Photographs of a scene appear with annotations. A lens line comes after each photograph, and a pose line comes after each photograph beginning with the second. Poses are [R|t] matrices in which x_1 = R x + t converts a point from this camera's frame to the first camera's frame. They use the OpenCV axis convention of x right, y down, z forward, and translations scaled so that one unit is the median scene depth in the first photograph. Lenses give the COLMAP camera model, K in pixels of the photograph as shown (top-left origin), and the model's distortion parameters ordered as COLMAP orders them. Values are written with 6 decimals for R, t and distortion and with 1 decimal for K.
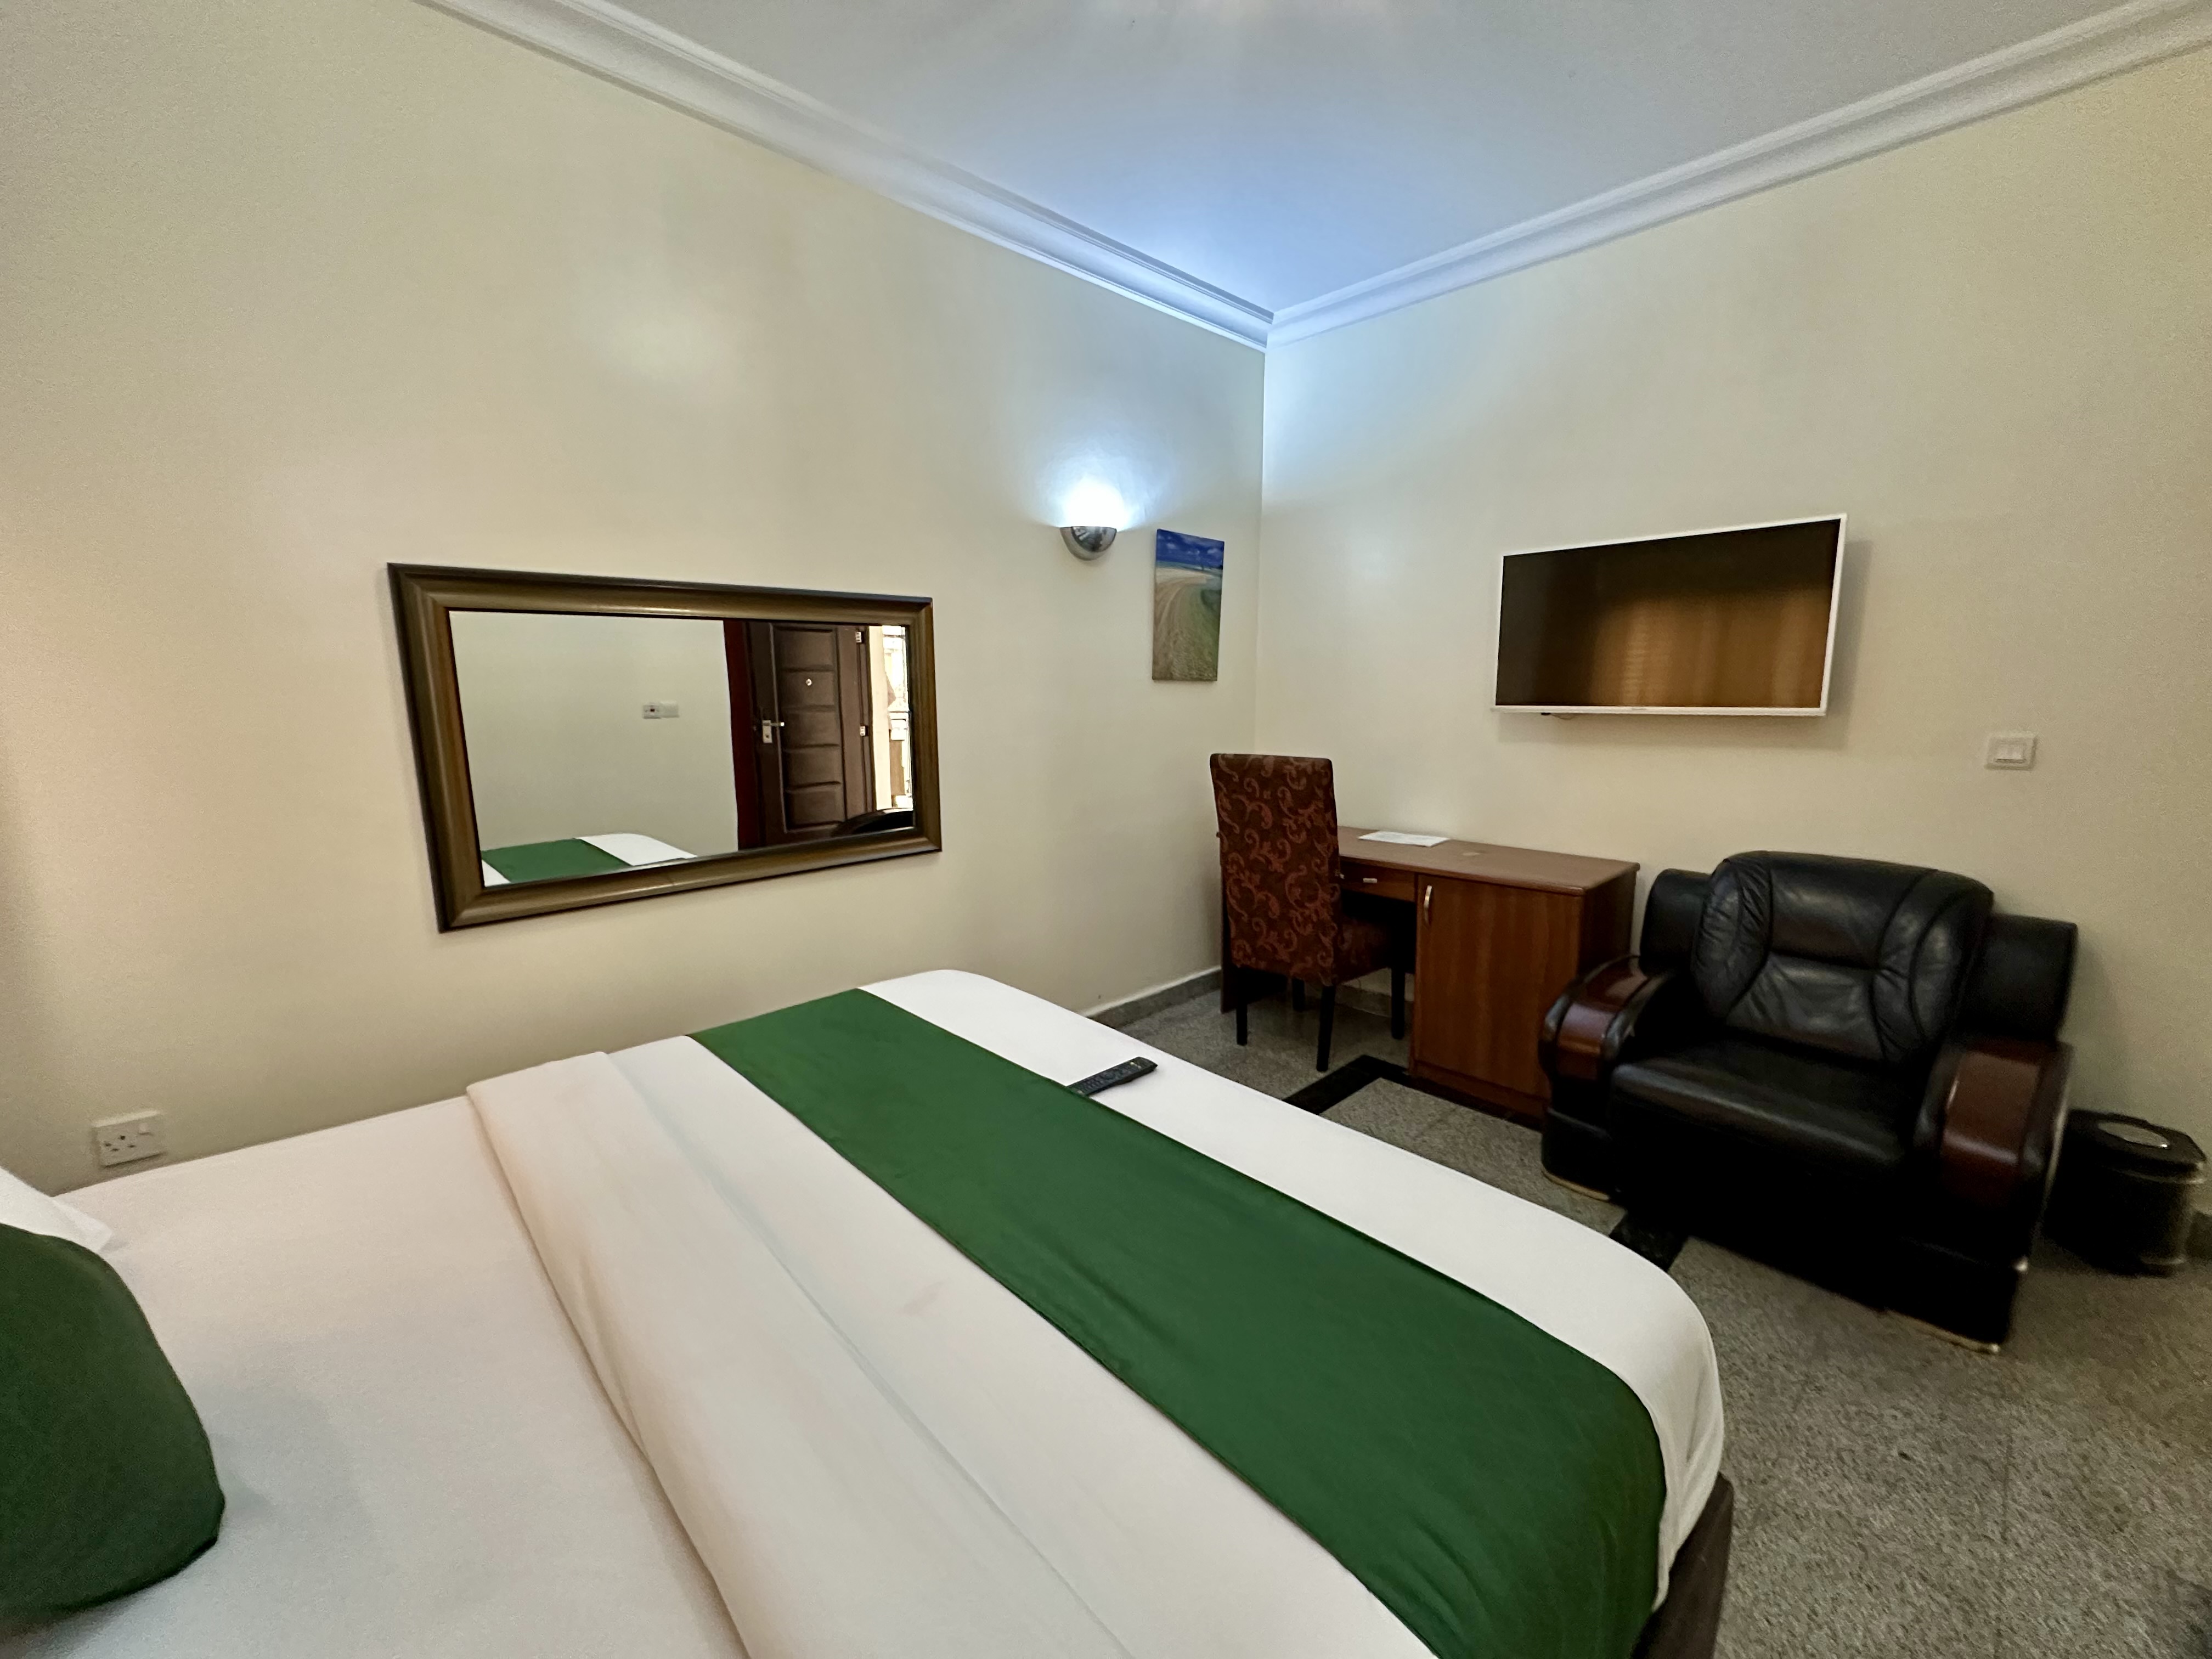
lens RADIAL K [[890.0, 0, 1090.5], [0, 890.0, 833.9], [0, 0, 1]] dist [-0.008567, 0.000950]
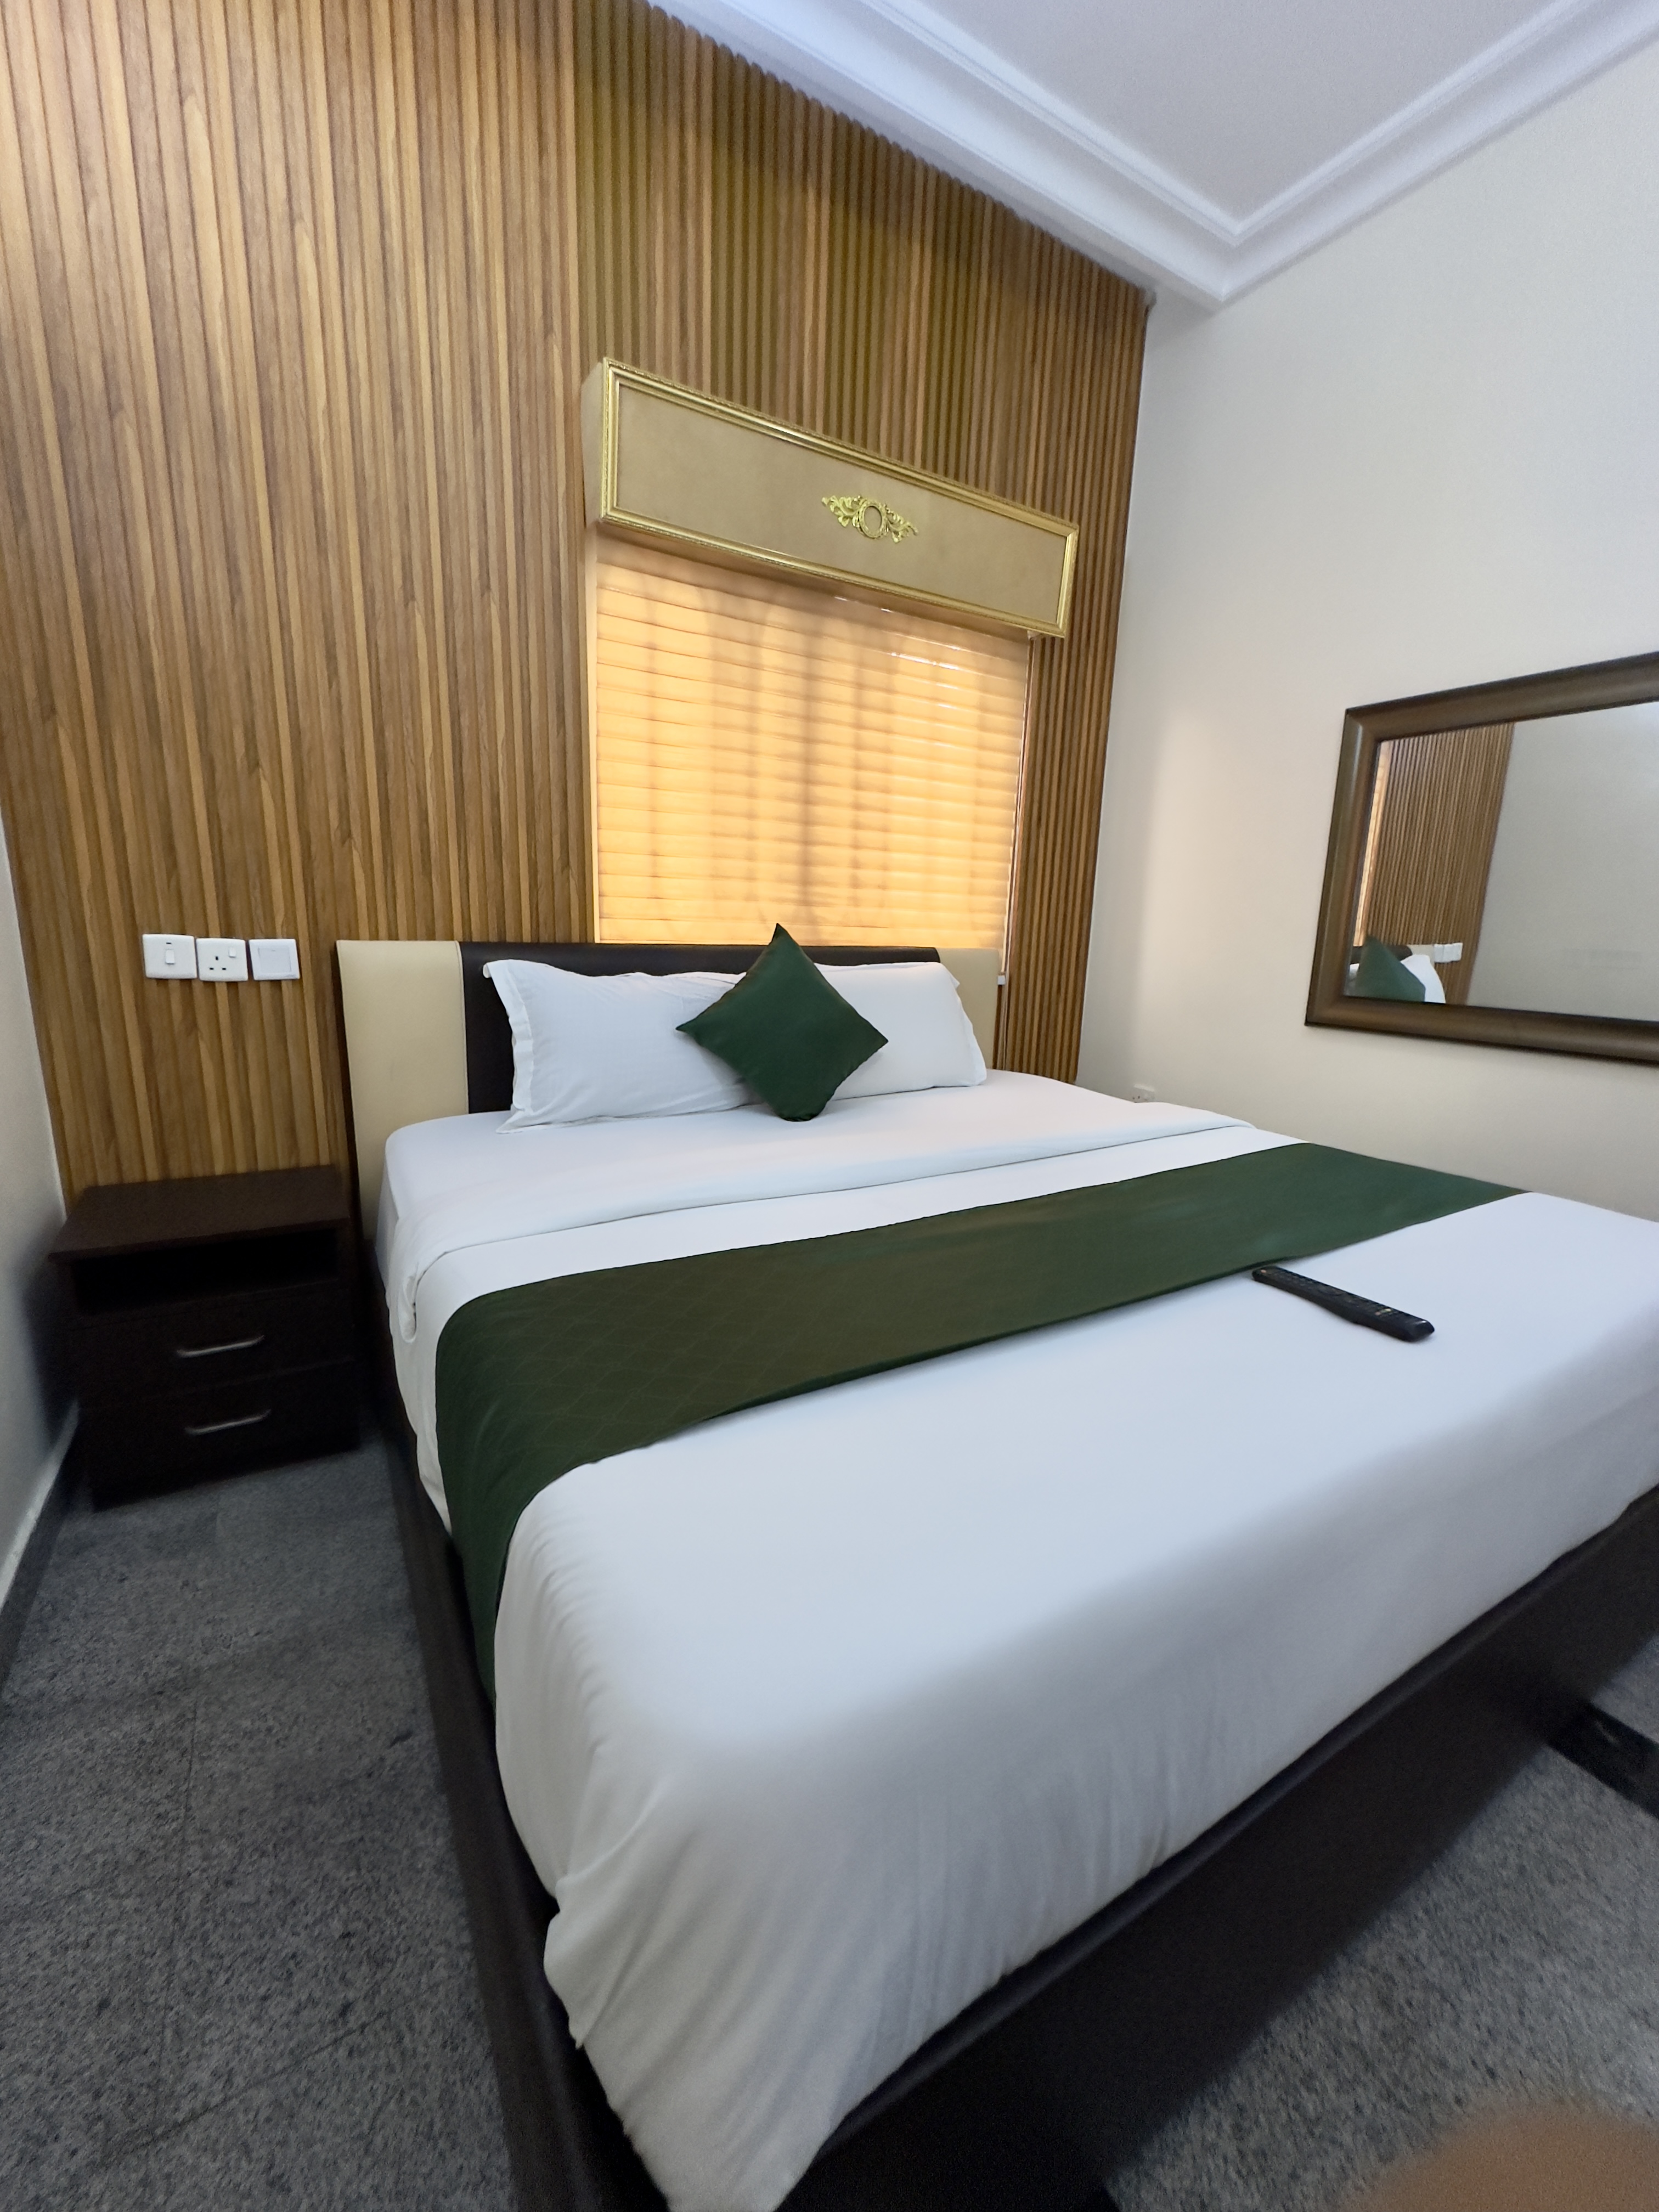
lens RADIAL K [[890.0, 0, 839.3], [0, 890.0, 1111.5], [0, 0, 1]] dist [-0.008567, 0.000950]
pose [[-0.210964, 0.210520, -0.954555, 0.354401], [-0.195302, 0.947766, 0.252185, 0.027724], [0.957785, 0.239628, -0.158830, 0.373968]]
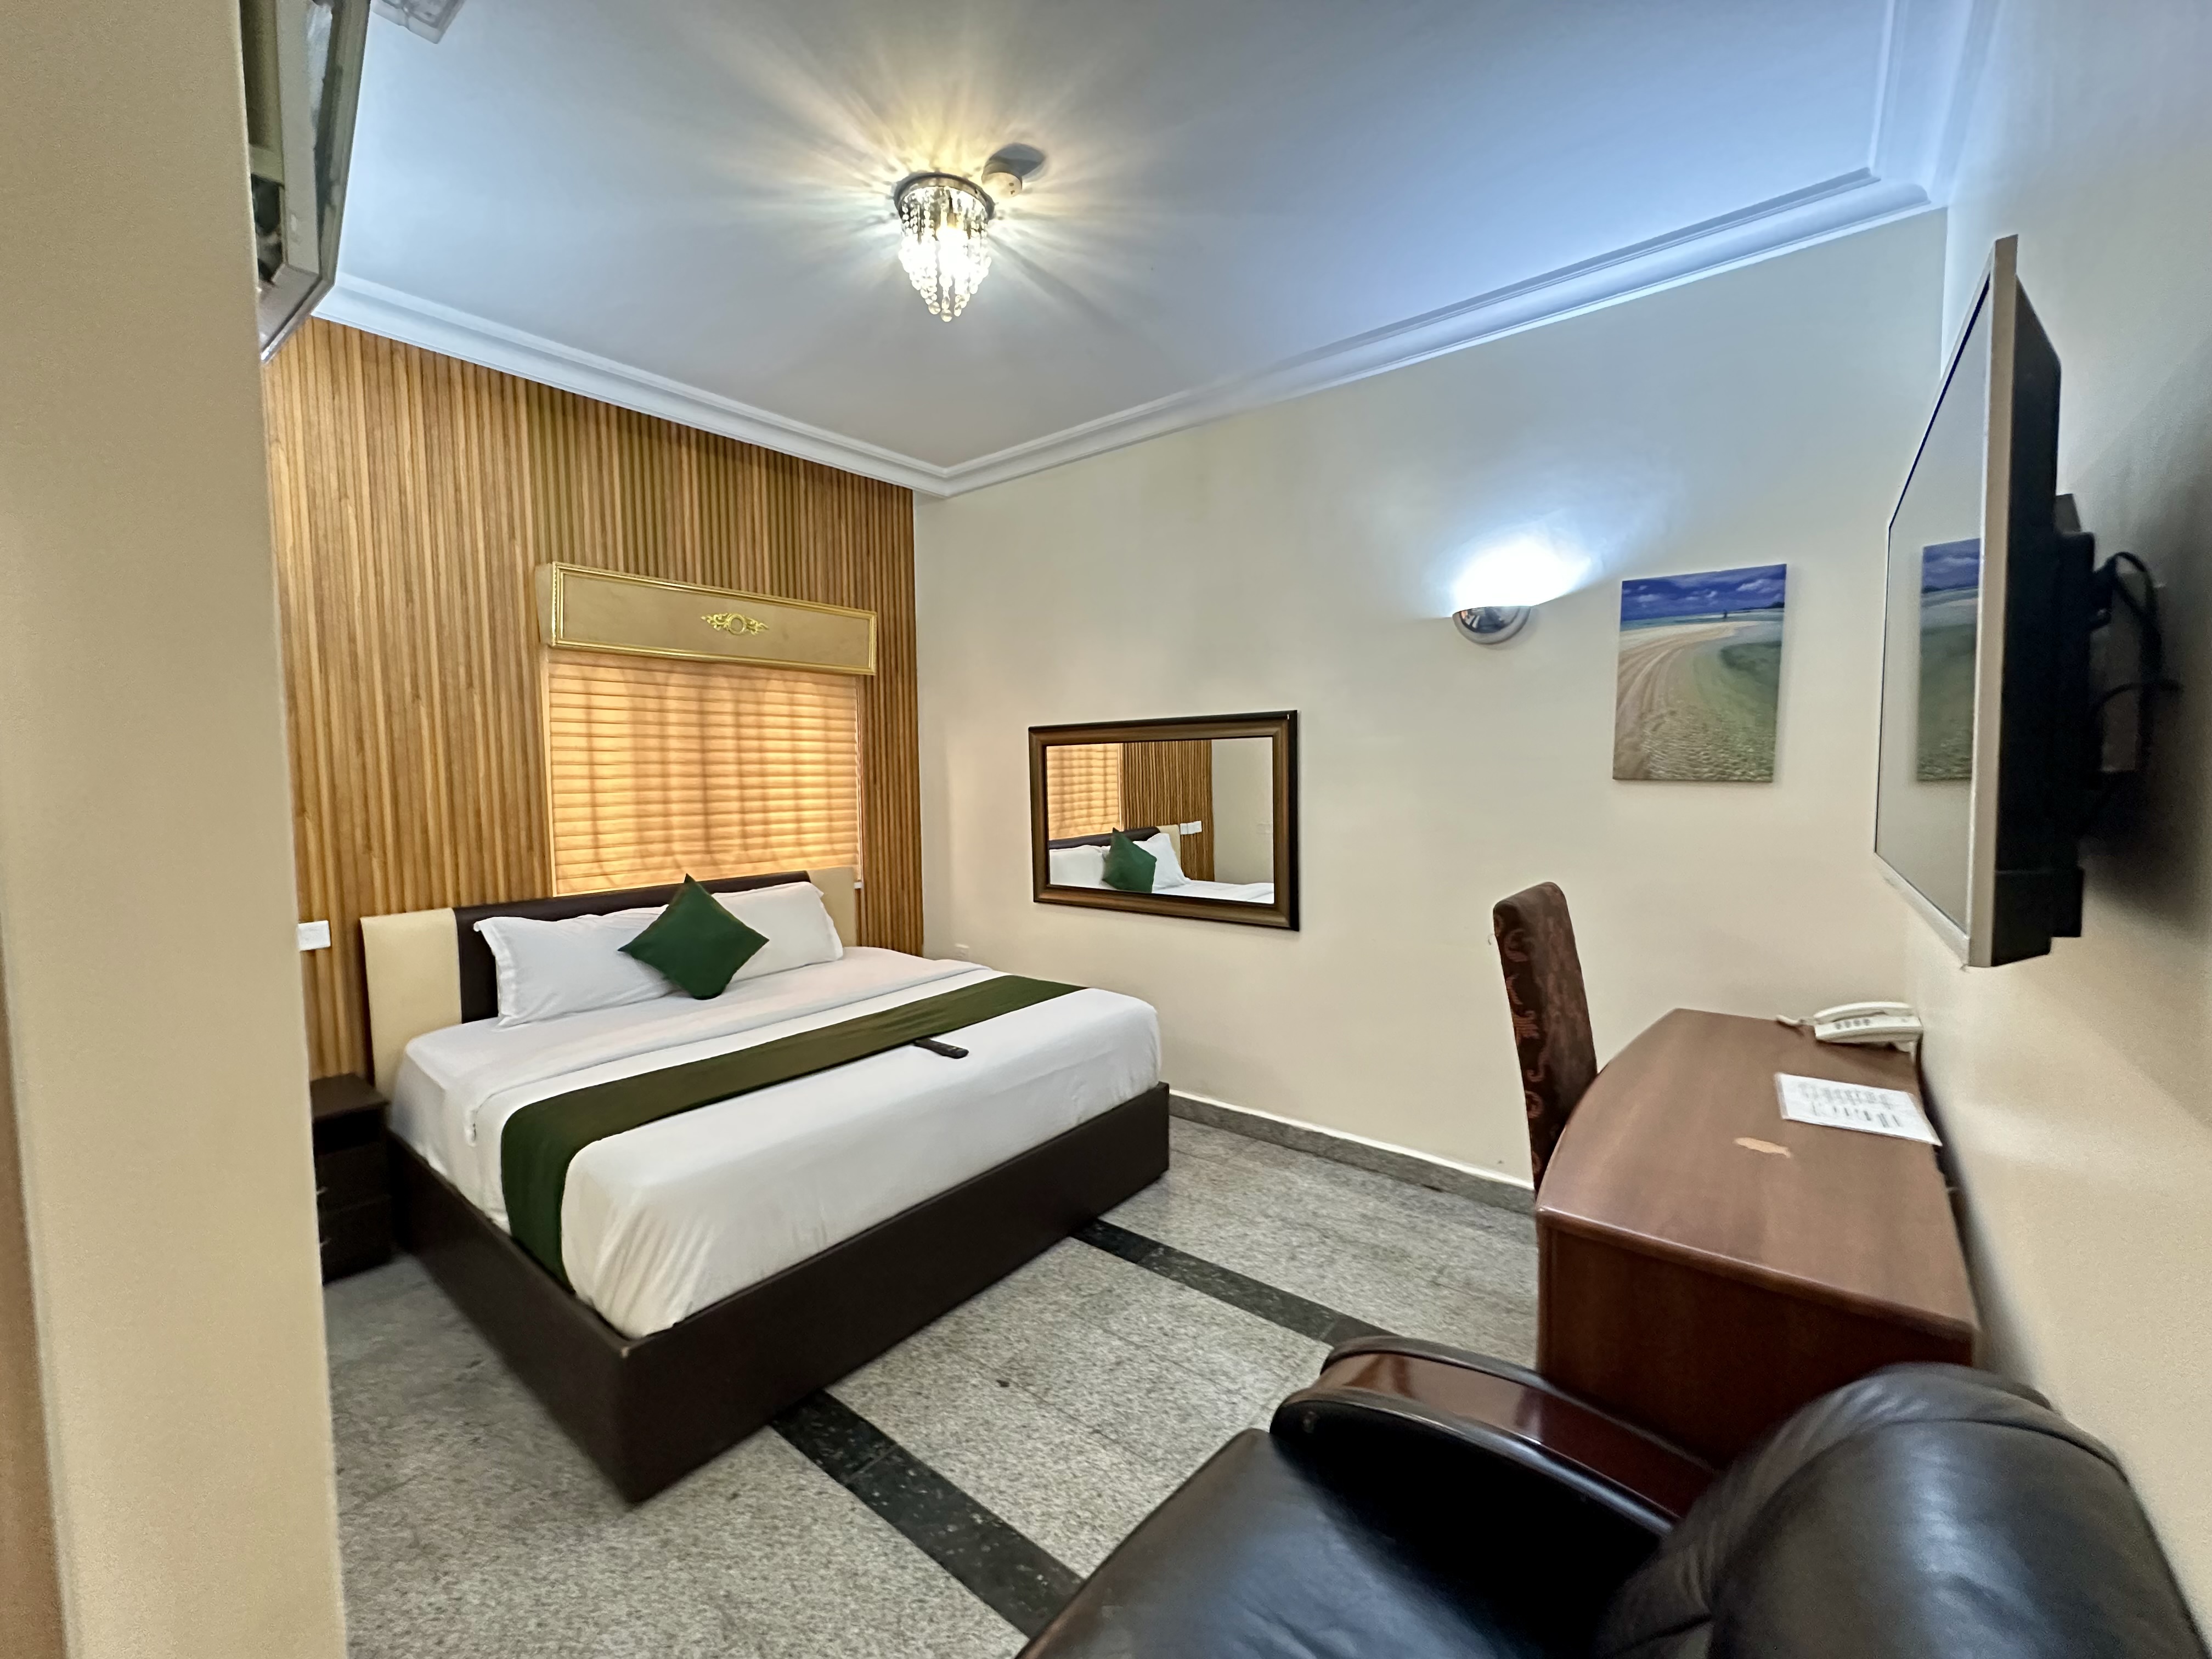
lens RADIAL K [[890.0, 0, 1114.6], [0, 890.0, 829.4], [0, 0, 1]] dist [-0.008567, 0.000950]
pose [[0.136686, 0.071803, -0.988009, 0.799421], [-0.155560, 0.986551, 0.050176, -0.112765], [0.978324, 0.146837, 0.146018, 0.523682]]
